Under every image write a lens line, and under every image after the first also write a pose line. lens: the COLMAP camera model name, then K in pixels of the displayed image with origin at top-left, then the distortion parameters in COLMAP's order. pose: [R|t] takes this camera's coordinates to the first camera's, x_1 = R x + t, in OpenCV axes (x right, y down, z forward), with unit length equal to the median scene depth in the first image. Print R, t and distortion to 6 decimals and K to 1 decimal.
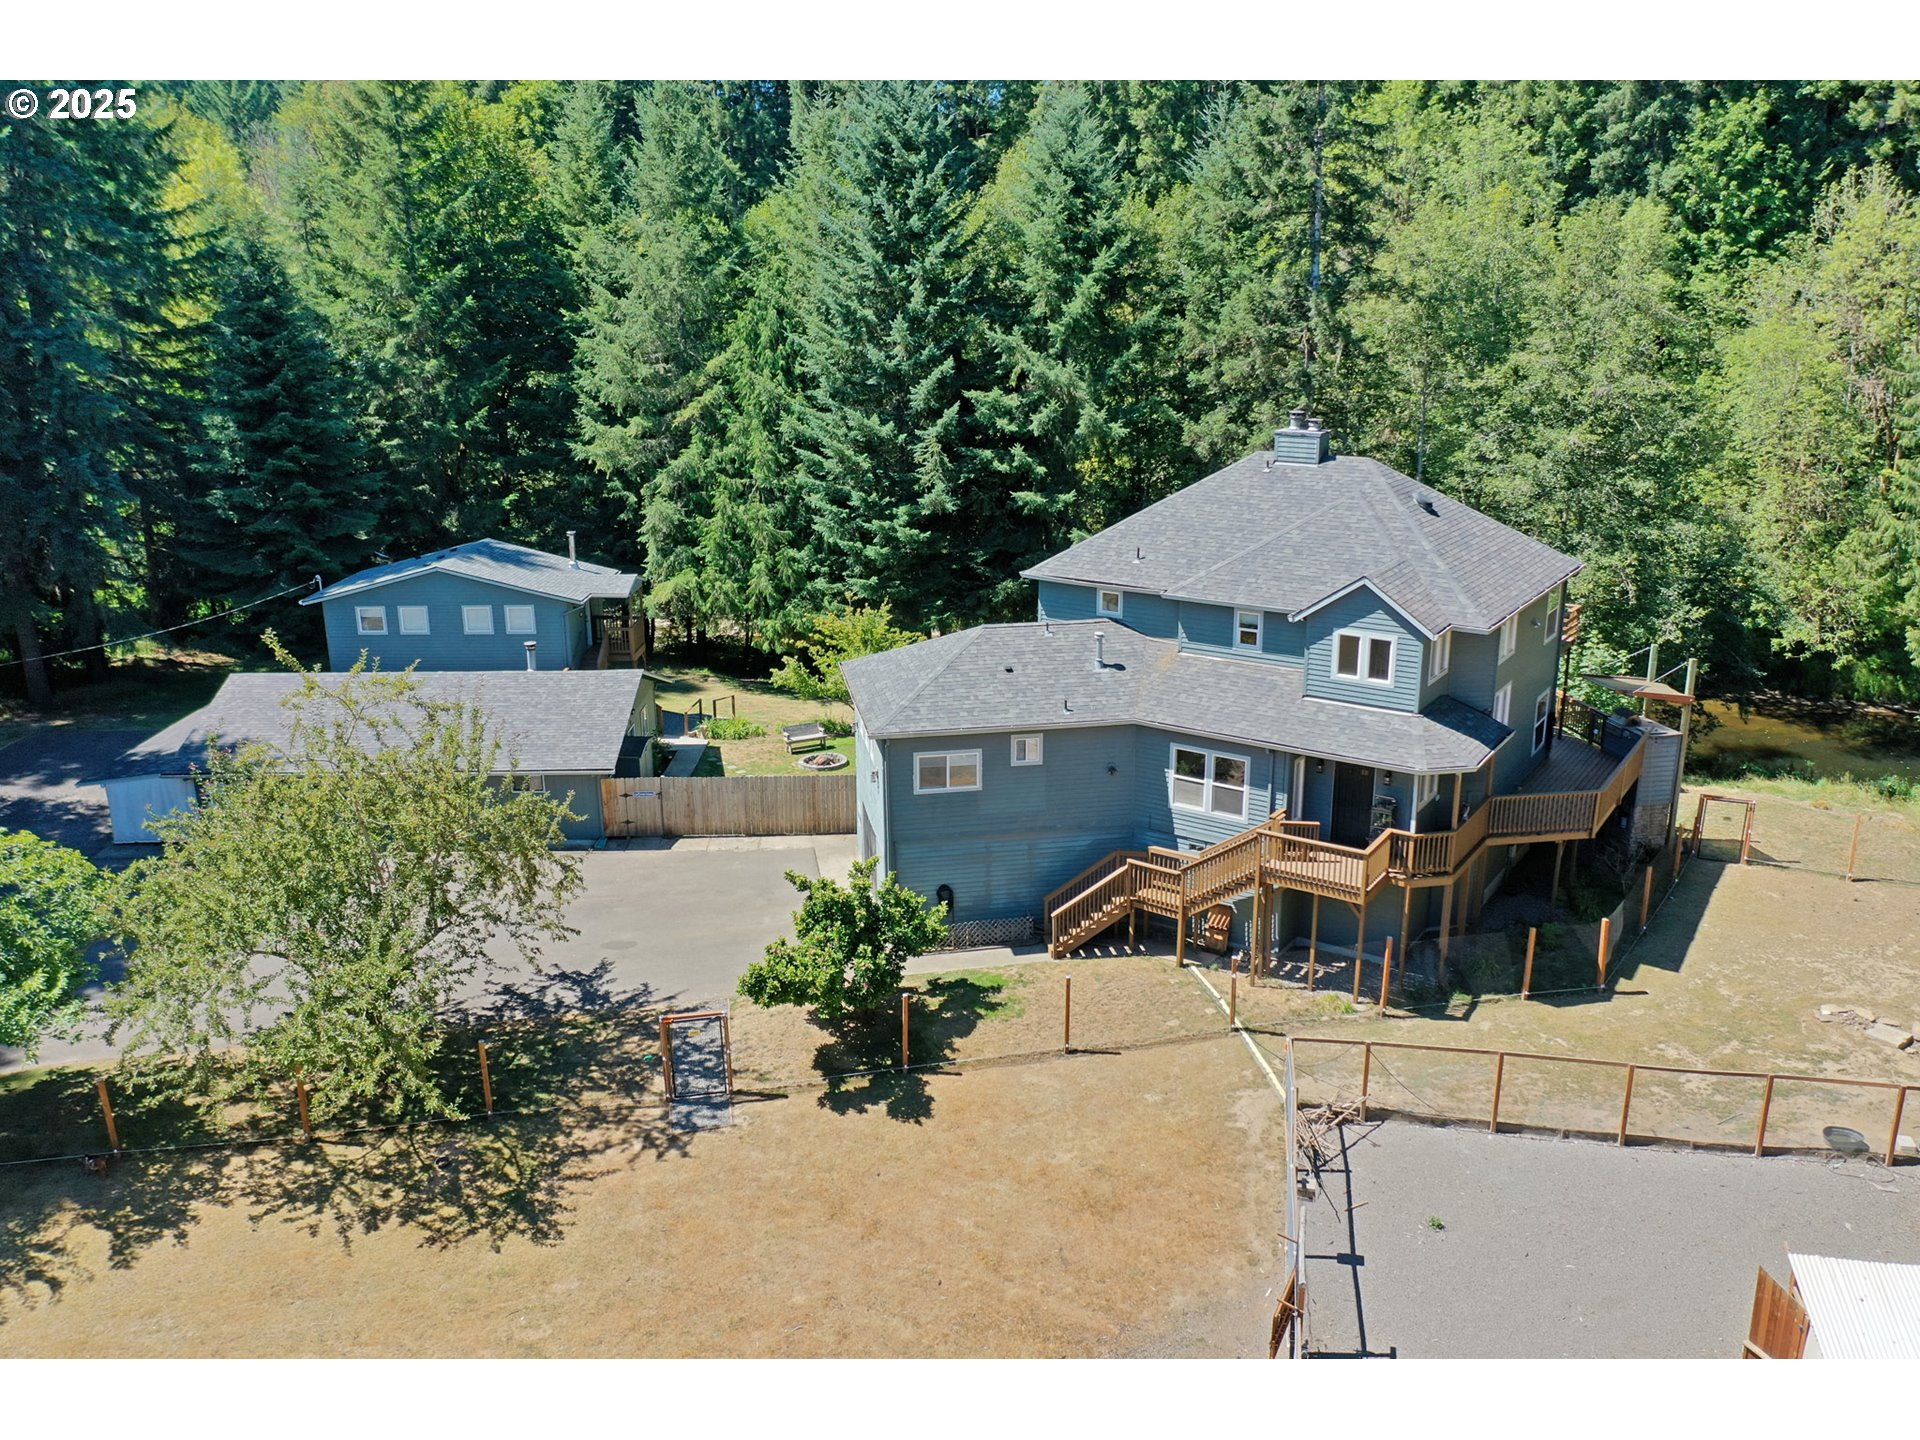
lens RADIAL K [[1494.7, 0, 951.9], [0, 1494.7, 684.4], [0, 0, 1]] dist [-0.008074, -0.012637]
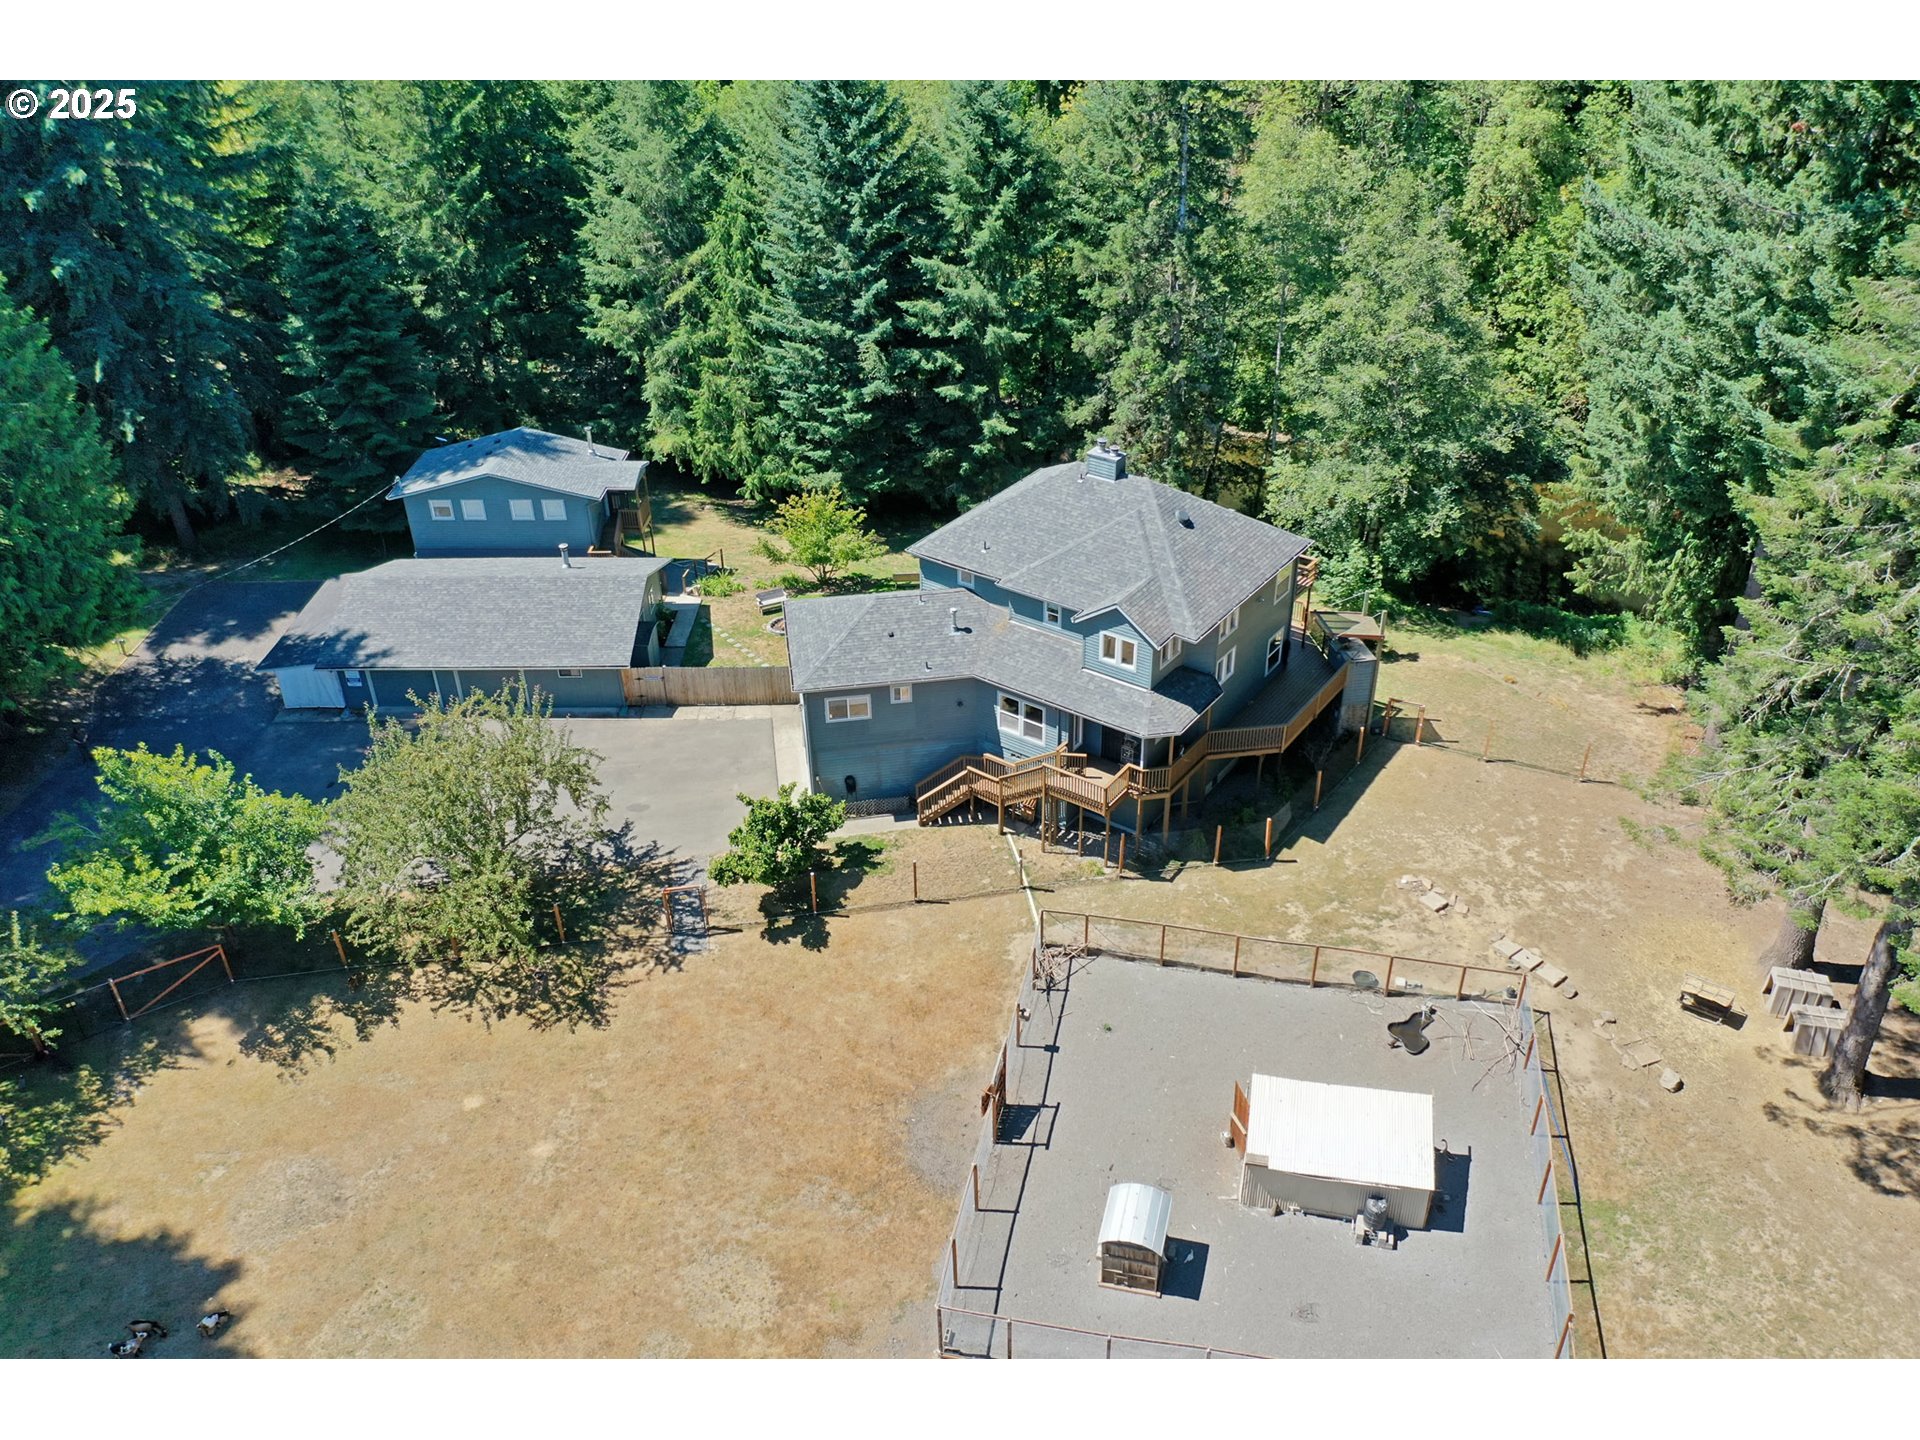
lens RADIAL K [[1494.7, 0, 930.2], [0, 1494.7, 676.4], [0, 0, 1]] dist [-0.008074, -0.012637]
pose [[0.999238, 0.003415, -0.038880, 0.136539], [0.007162, 0.963210, 0.268654, -0.370997], [0.038367, -0.268728, 0.962452, -0.425129]]
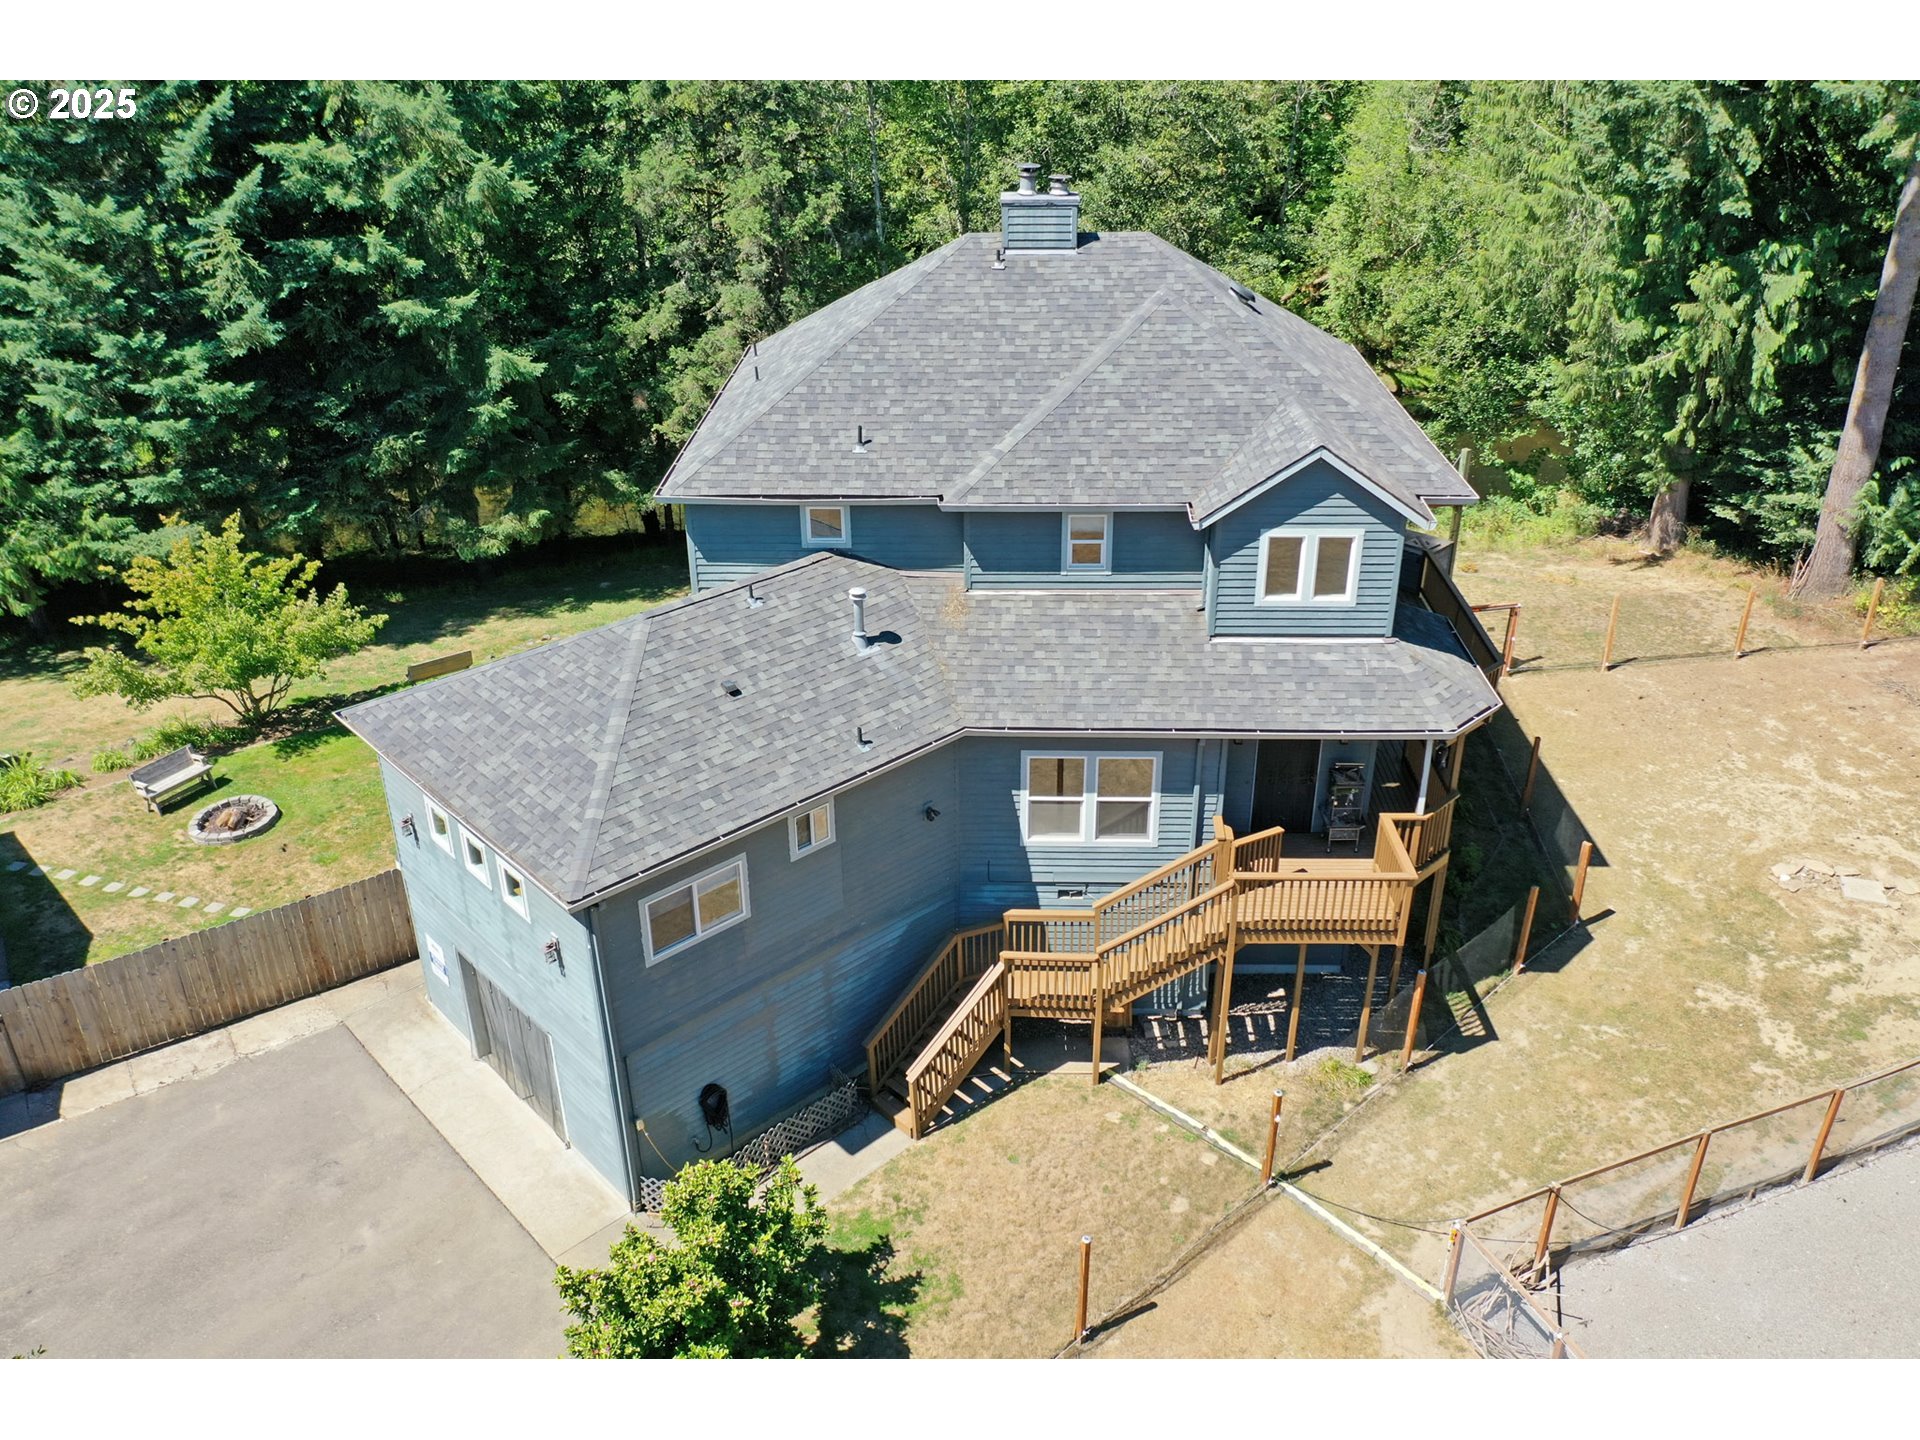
lens RADIAL K [[1494.7, 0, 952.3], [0, 1494.7, 697.0], [0, 0, 1]] dist [-0.008074, -0.012637]
pose [[0.839954, -0.248296, 0.482521, -0.167441], [0.148031, 0.960298, 0.236464, -0.130751], [-0.522077, -0.127191, 0.843361, 0.495535]]
